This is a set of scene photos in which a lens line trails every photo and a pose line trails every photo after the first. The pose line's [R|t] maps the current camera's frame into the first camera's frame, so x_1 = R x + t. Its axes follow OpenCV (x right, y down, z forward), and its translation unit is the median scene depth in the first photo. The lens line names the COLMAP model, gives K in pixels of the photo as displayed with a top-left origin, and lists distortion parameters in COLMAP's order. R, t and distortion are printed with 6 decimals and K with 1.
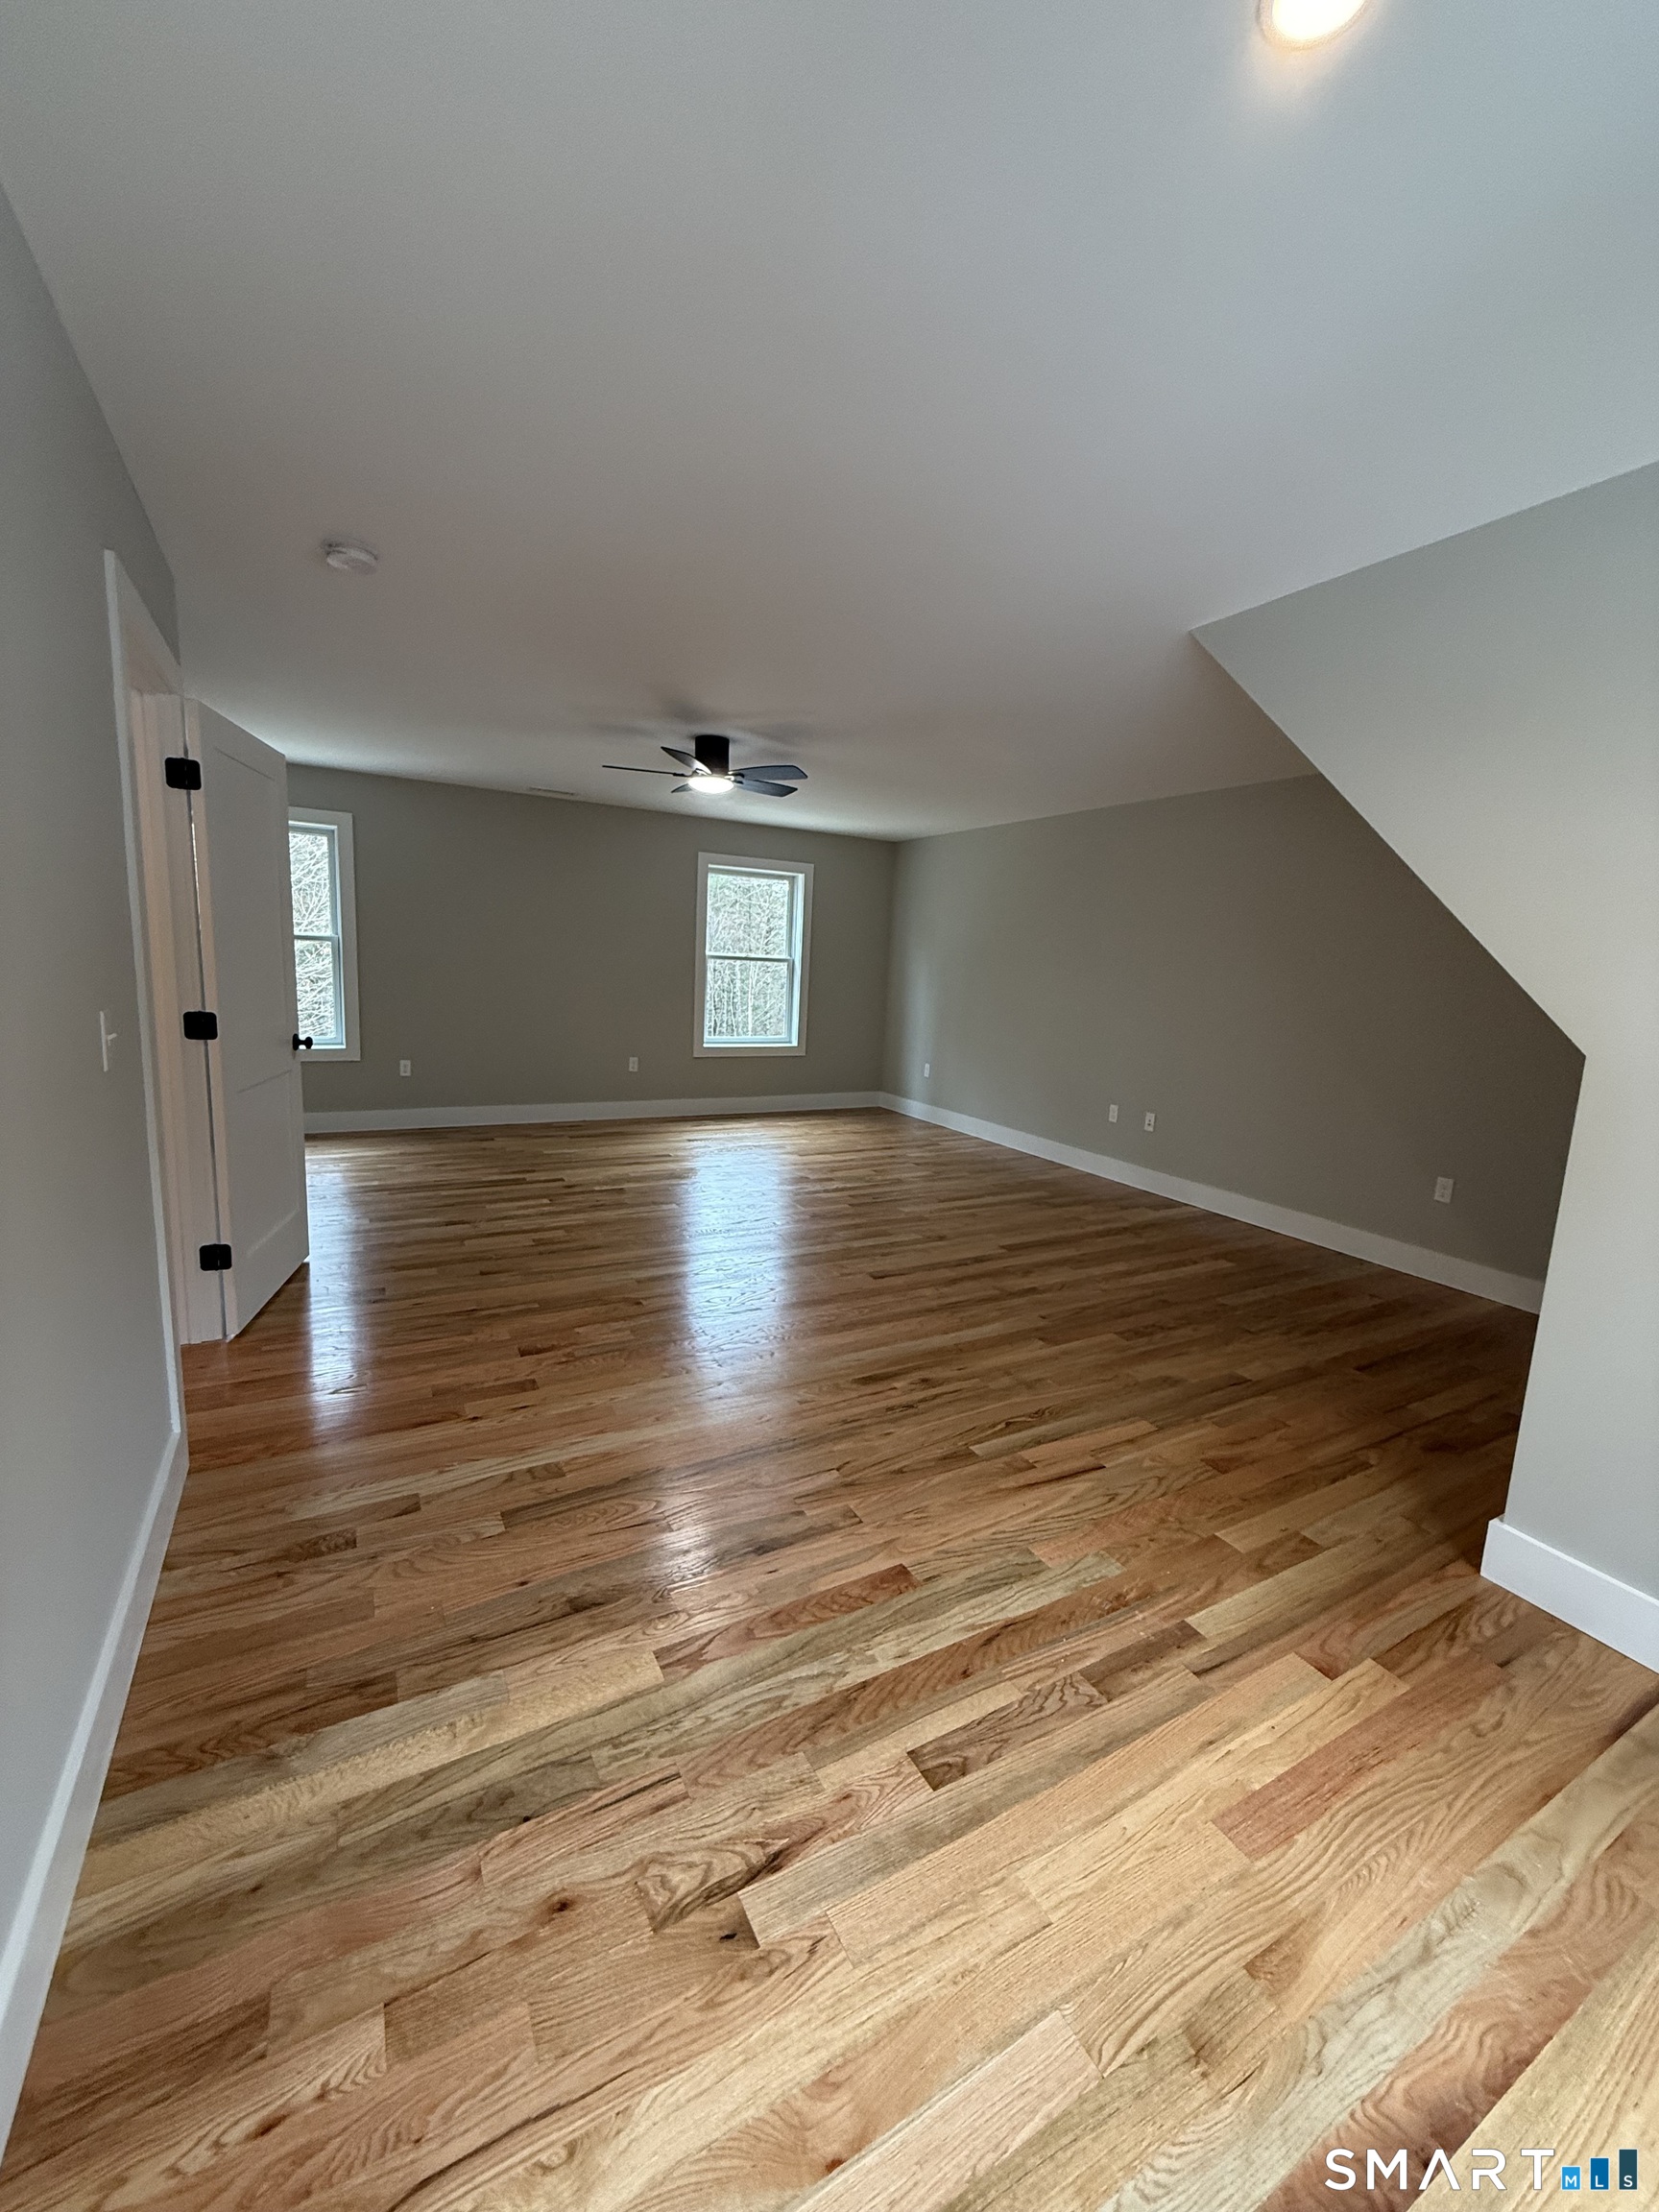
lens RADIAL K [[877.8, 0, 831.5], [0, 877.8, 1097.1], [0, 0, 1]] dist [-0.000789, -0.000226]
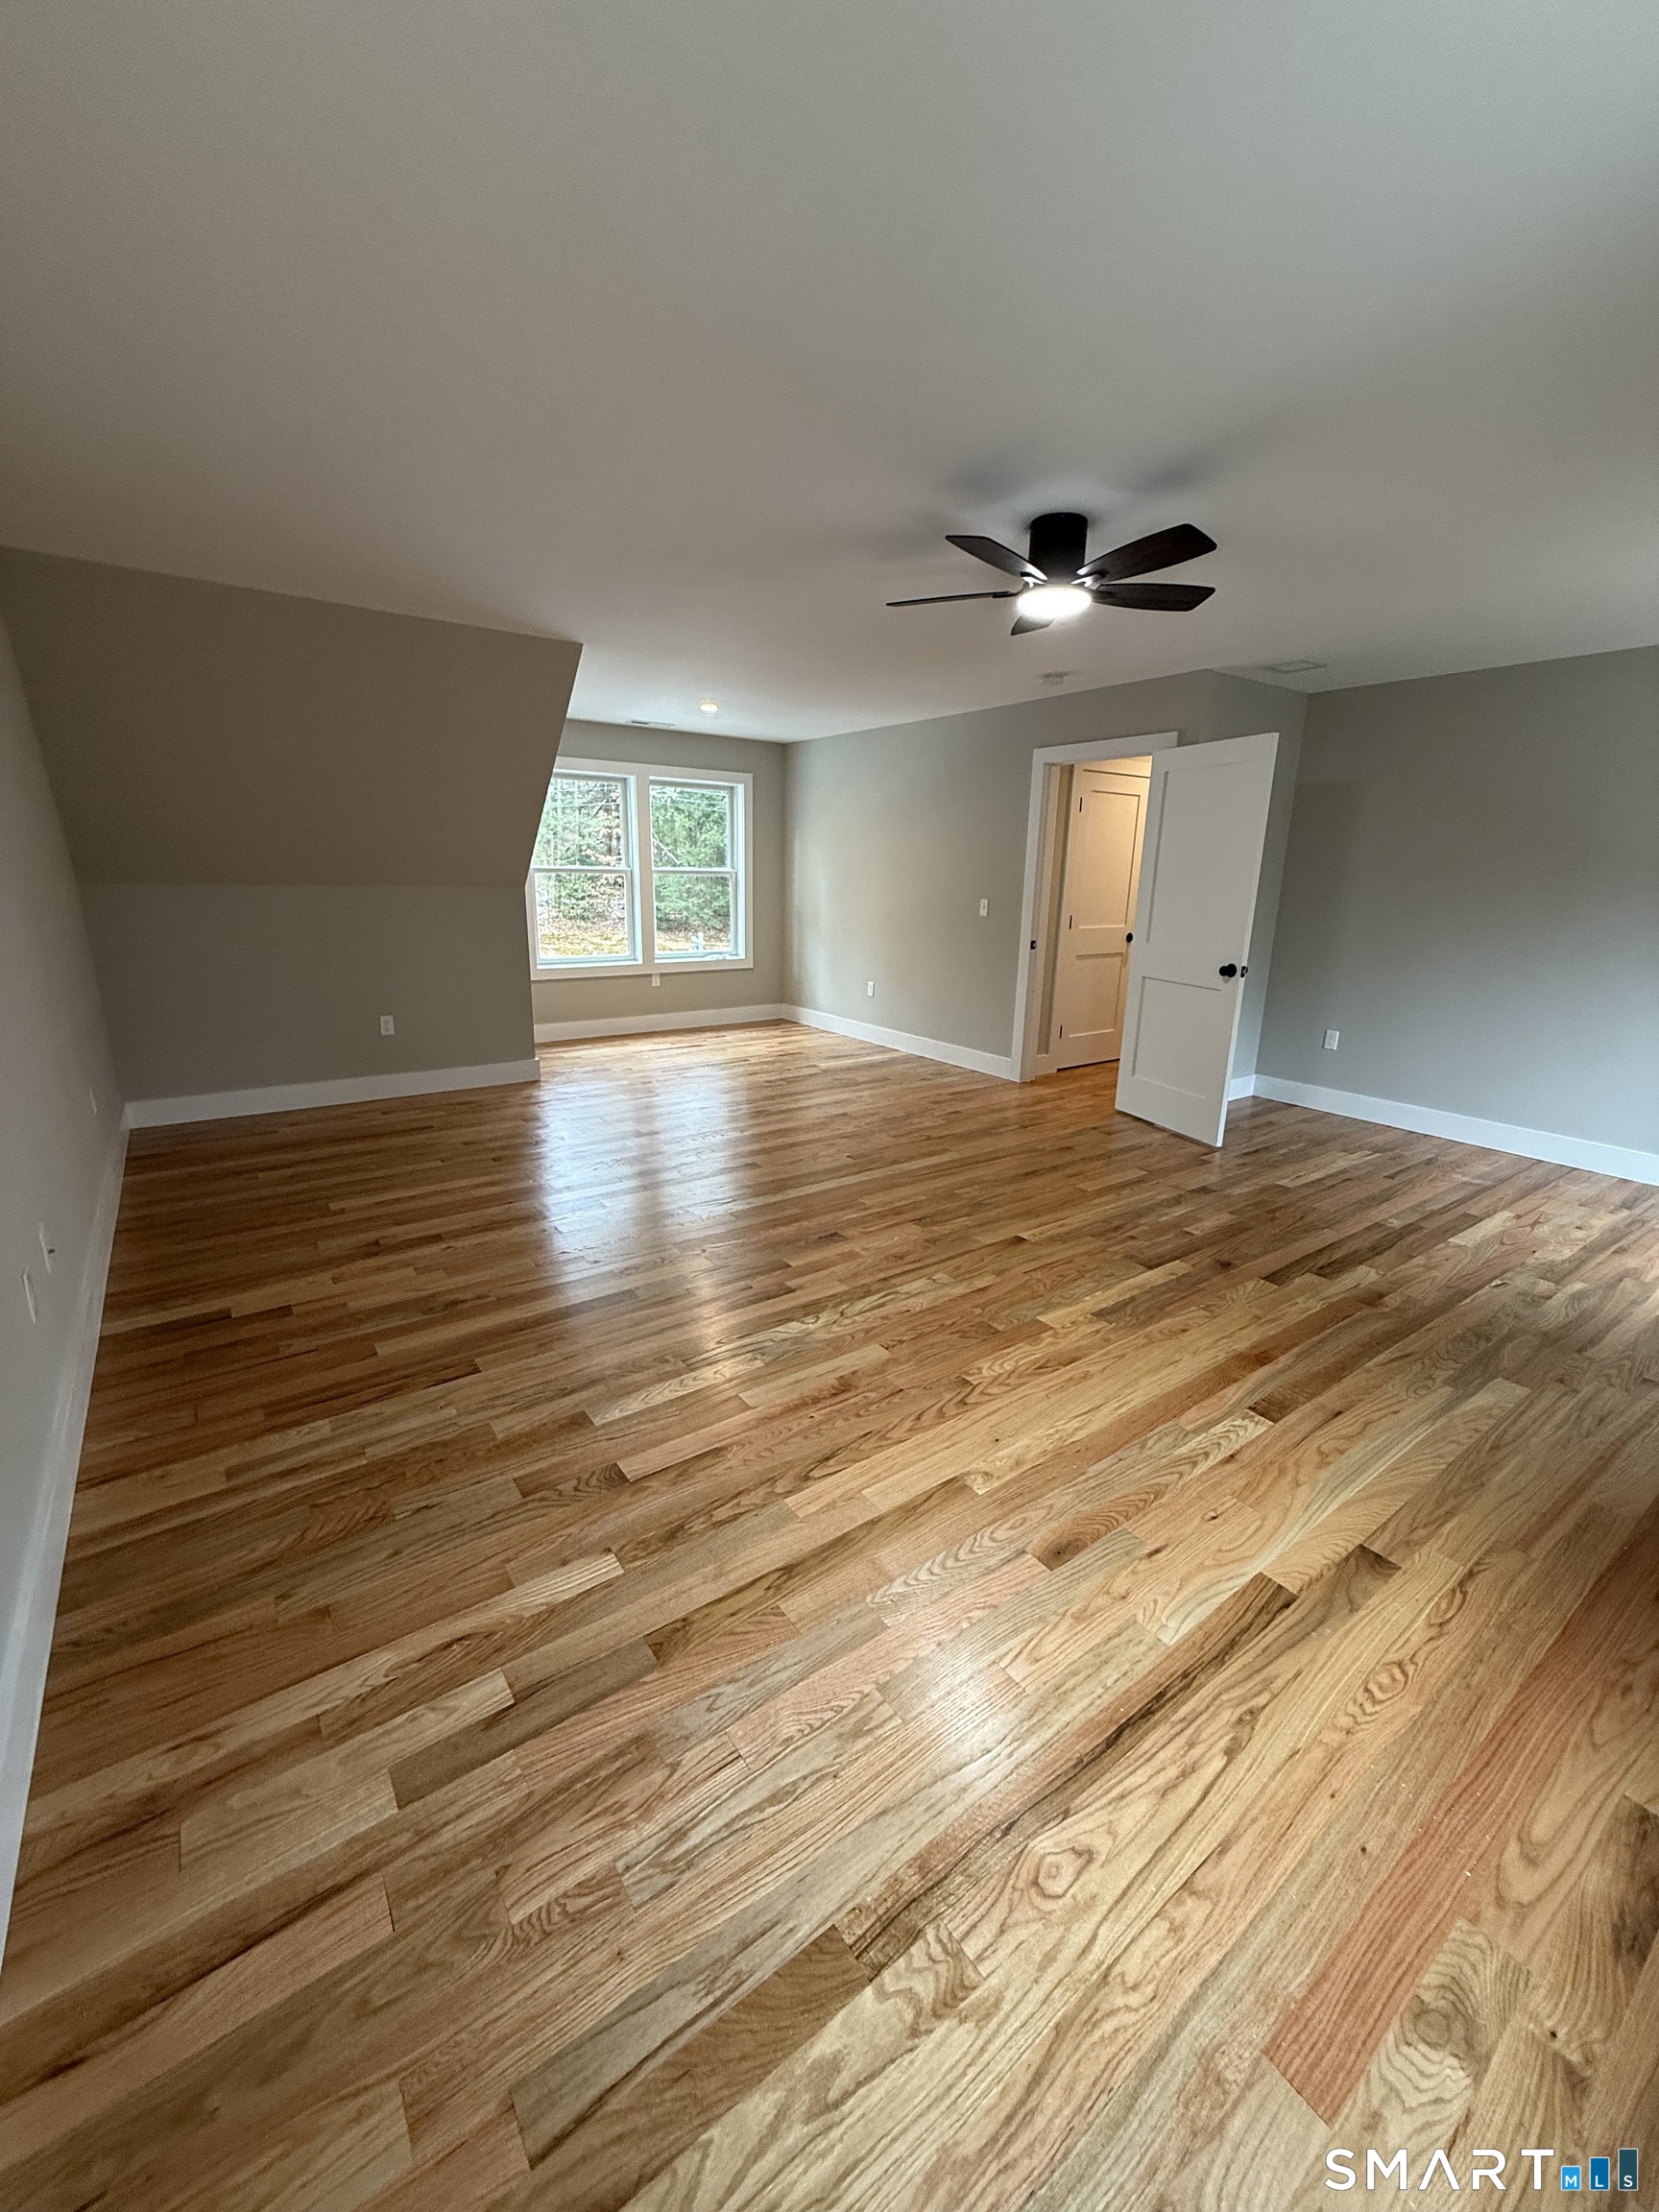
lens RADIAL K [[877.8, 0, 831.5], [0, 877.8, 1097.1], [0, 0, 1]] dist [-0.000789, -0.000226]
pose [[-0.989767, -0.037560, -0.137663, 0.098262], [-0.090103, 0.912586, 0.398834, -0.287913], [0.110649, 0.407157, -0.906631, 1.784111]]
